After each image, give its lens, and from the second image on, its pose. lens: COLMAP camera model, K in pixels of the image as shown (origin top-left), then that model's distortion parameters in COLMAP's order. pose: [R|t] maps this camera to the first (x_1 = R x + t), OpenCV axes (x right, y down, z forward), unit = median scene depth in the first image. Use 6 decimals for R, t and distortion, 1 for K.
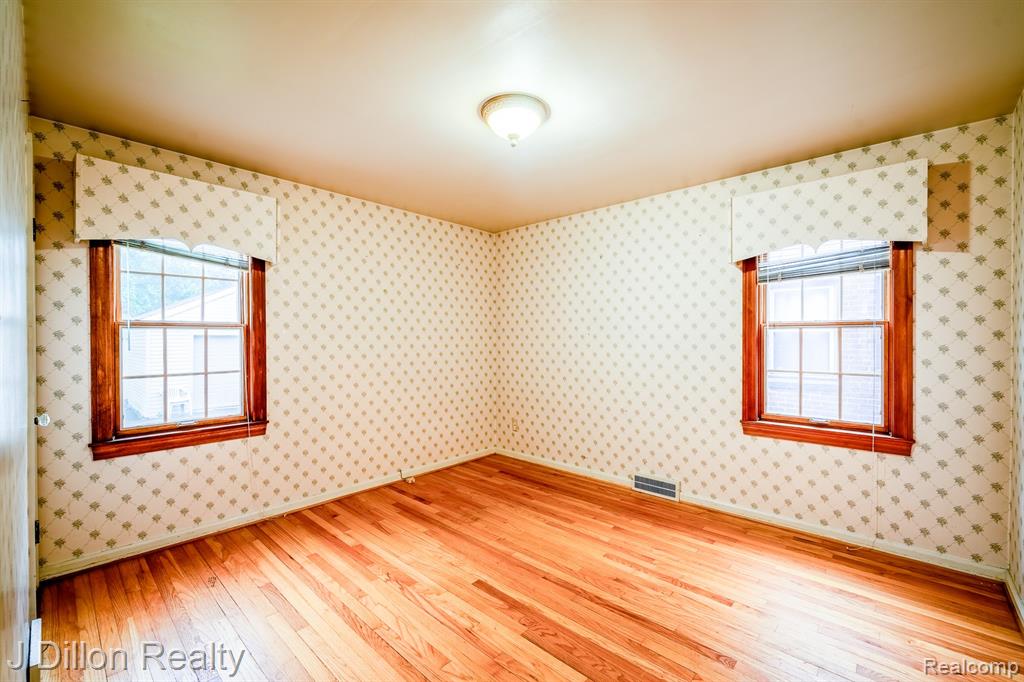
lens RADIAL K [[423.6, 0, 512.4], [0, 423.6, 338.8], [0, 0, 1]] dist [0.001431, -0.001827]
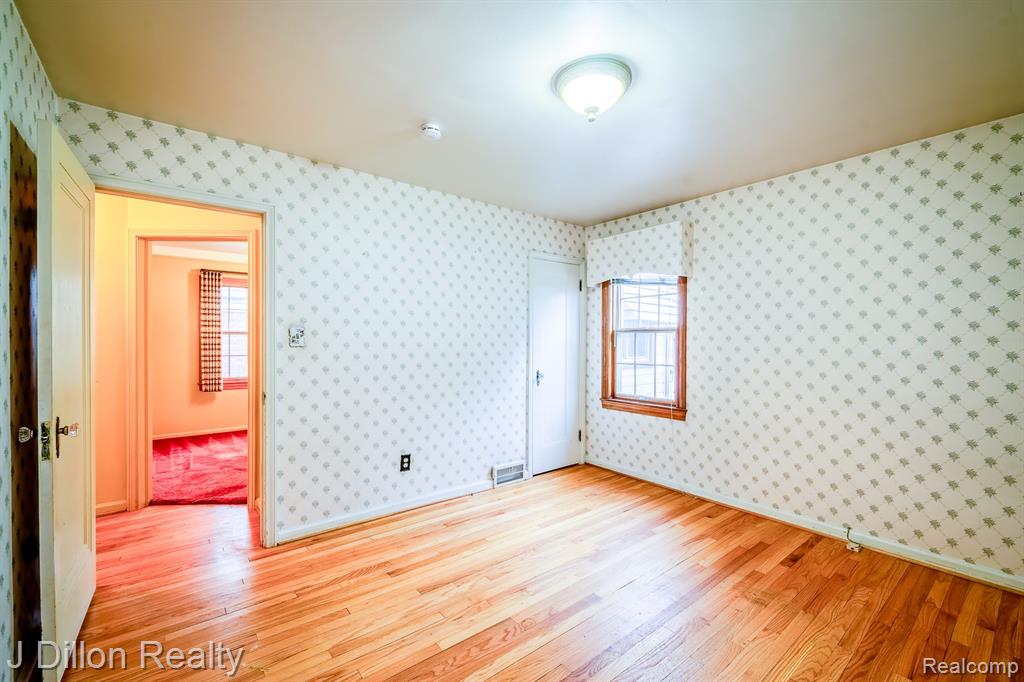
lens RADIAL K [[423.6, 0, 522.7], [0, 423.6, 340.0], [0, 0, 1]] dist [0.001431, -0.001827]
pose [[-0.131859, 0.001906, -0.991267, 0.641987], [-0.006895, 0.999972, 0.002840, -0.000319], [0.991245, 0.007209, -0.131842, 0.699430]]
